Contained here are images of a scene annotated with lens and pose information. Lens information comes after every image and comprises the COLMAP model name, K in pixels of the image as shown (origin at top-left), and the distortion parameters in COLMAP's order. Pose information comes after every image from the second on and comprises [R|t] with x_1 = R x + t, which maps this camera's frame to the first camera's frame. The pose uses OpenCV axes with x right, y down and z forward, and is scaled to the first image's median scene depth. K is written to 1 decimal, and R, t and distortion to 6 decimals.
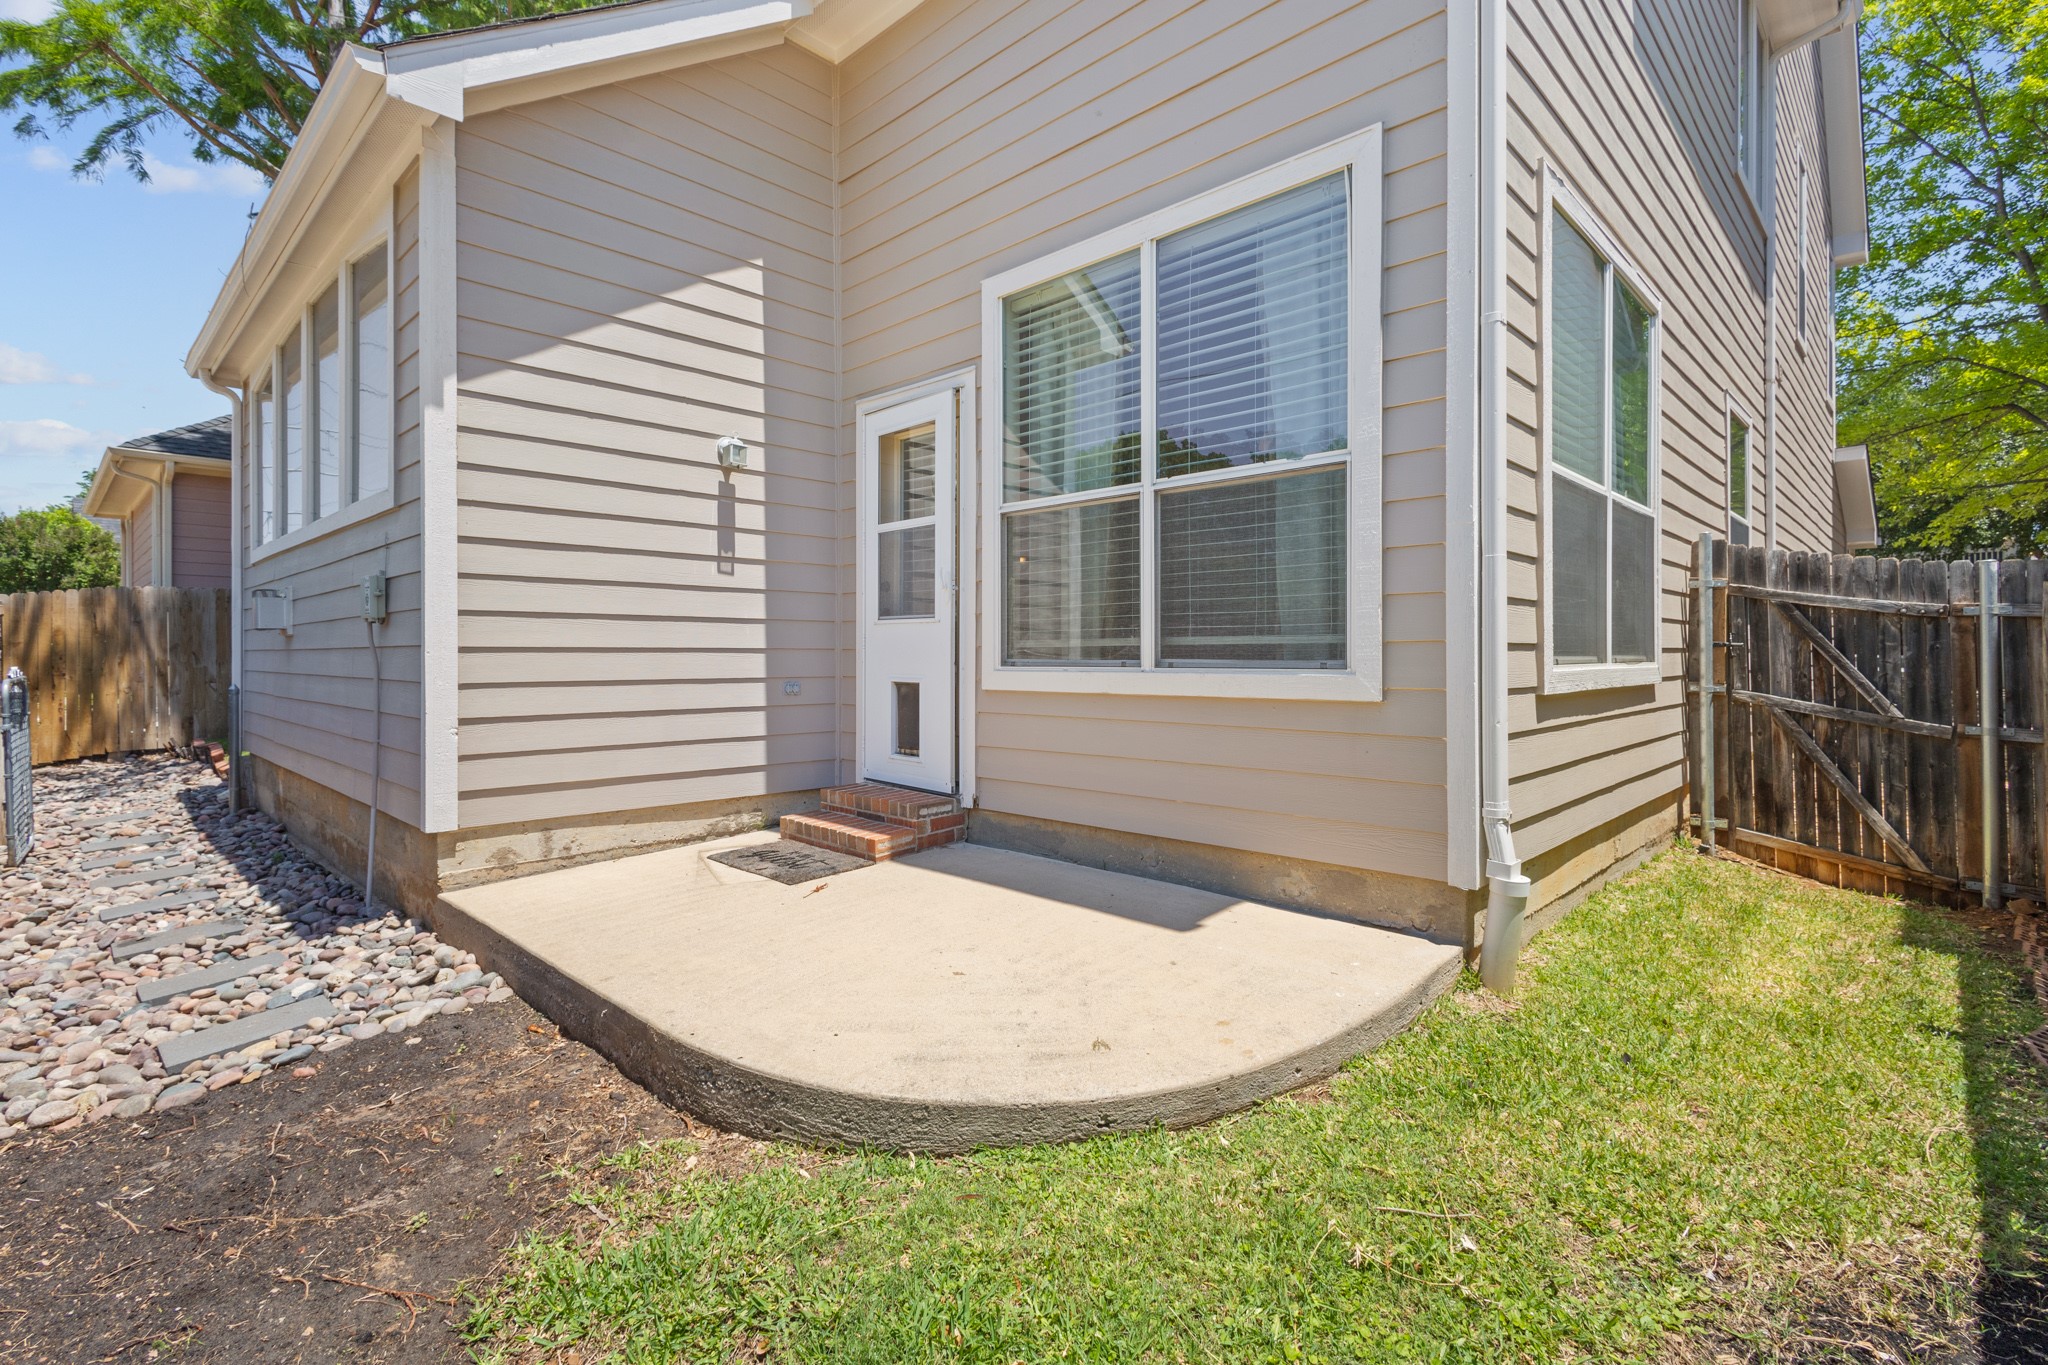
lens RADIAL K [[945.8, 0, 1020.1], [0, 945.8, 673.3], [0, 0, 1]] dist [0.002850, -0.000072]
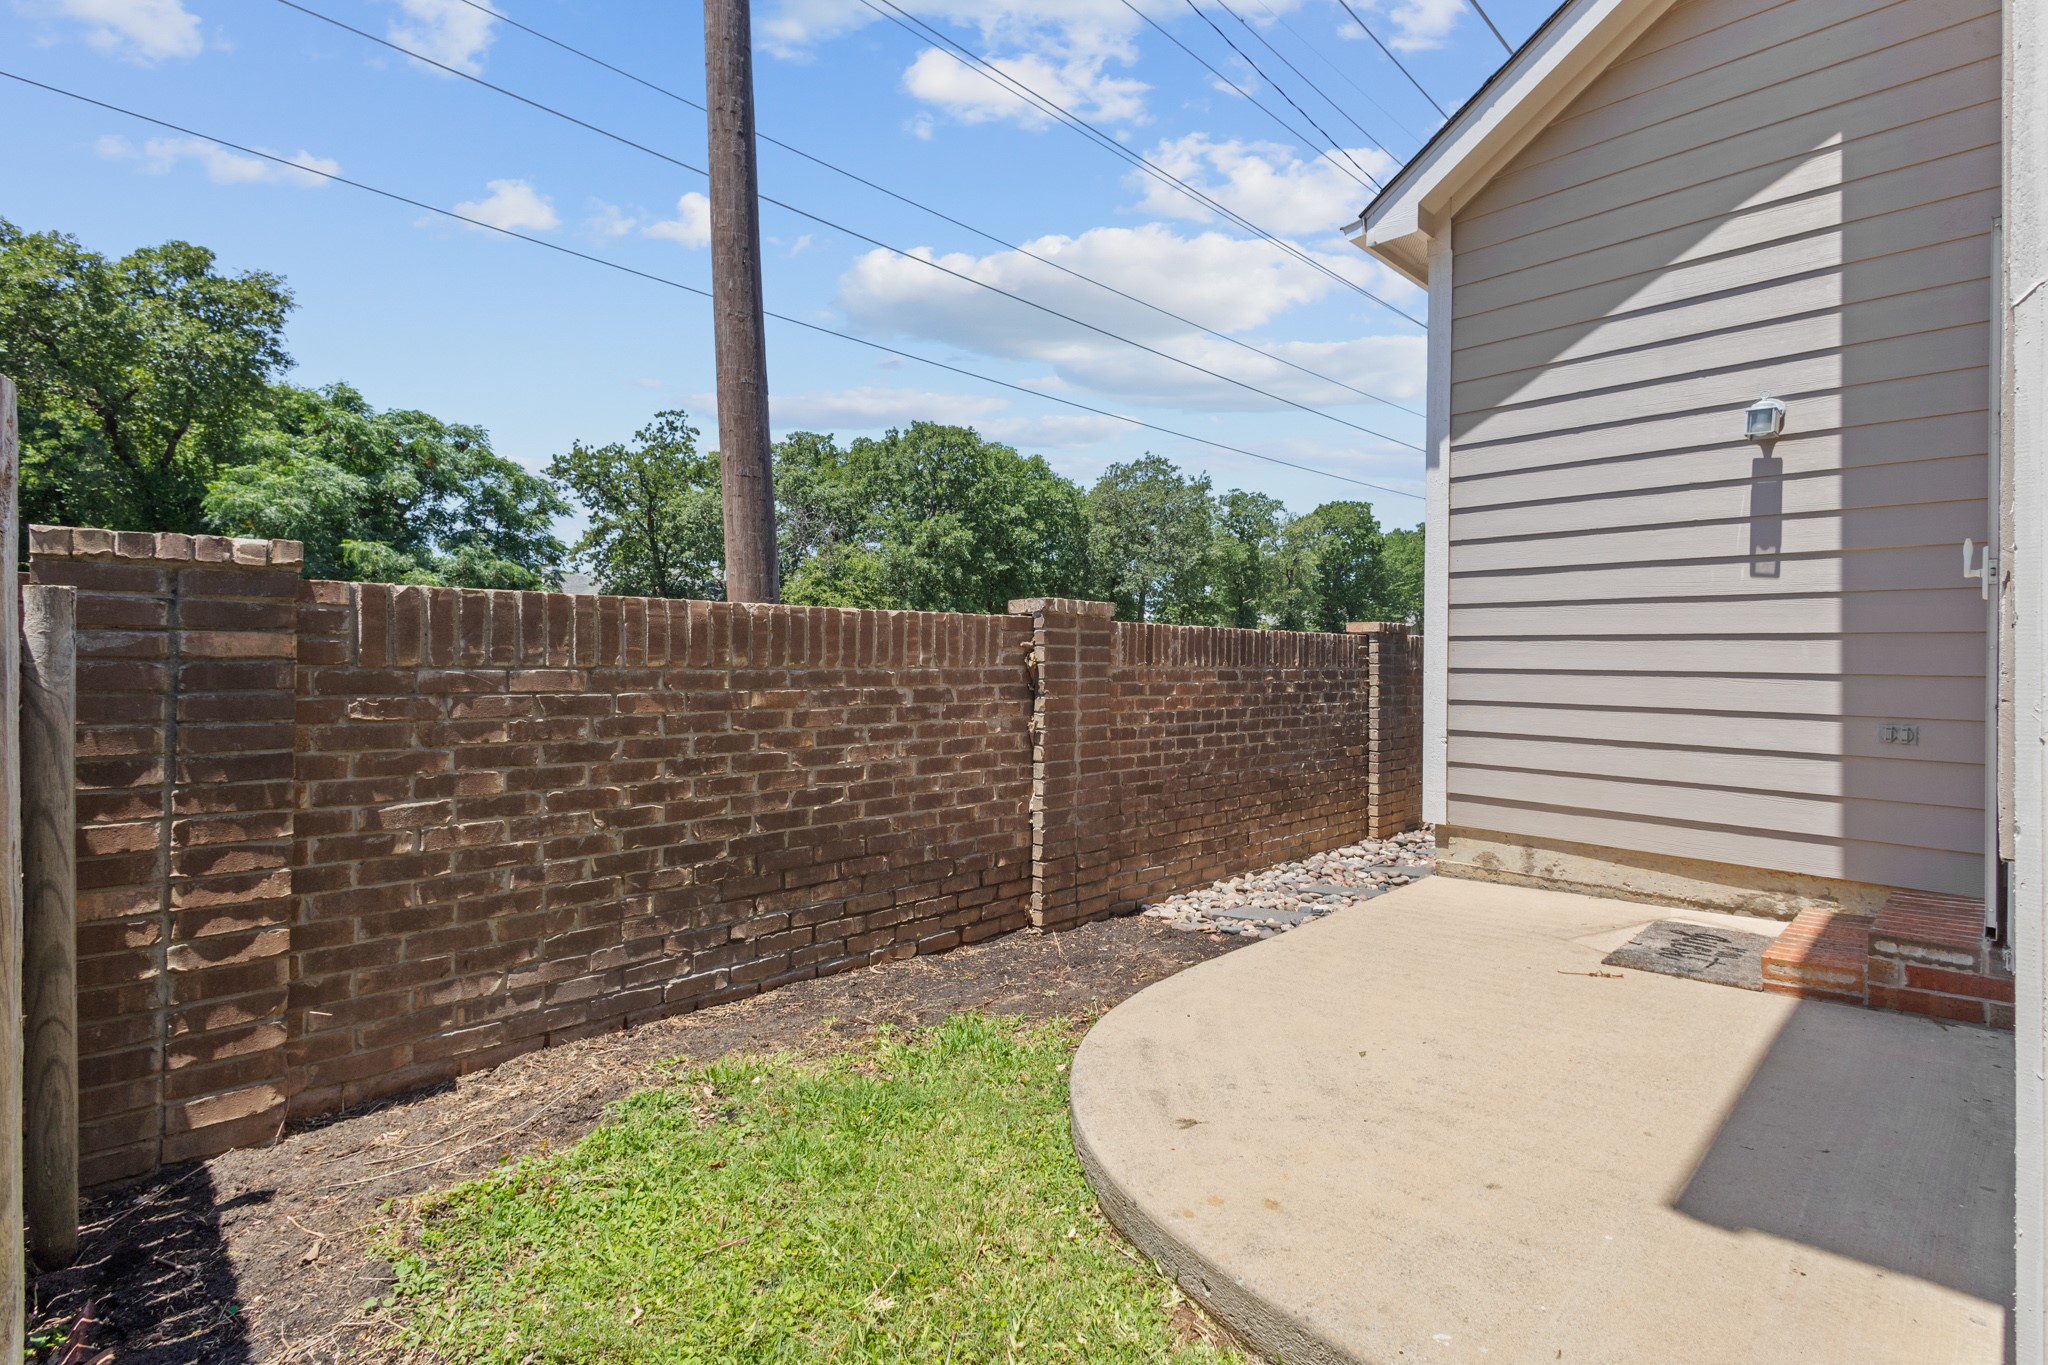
lens RADIAL K [[945.8, 0, 1020.5], [0, 945.8, 670.2], [0, 0, 1]] dist [0.002850, -0.000072]
pose [[-0.031892, 0.014233, -0.999390, 0.542392], [-0.029557, 0.999448, 0.015177, -0.025322], [0.999054, 0.030023, -0.031453, 0.472868]]
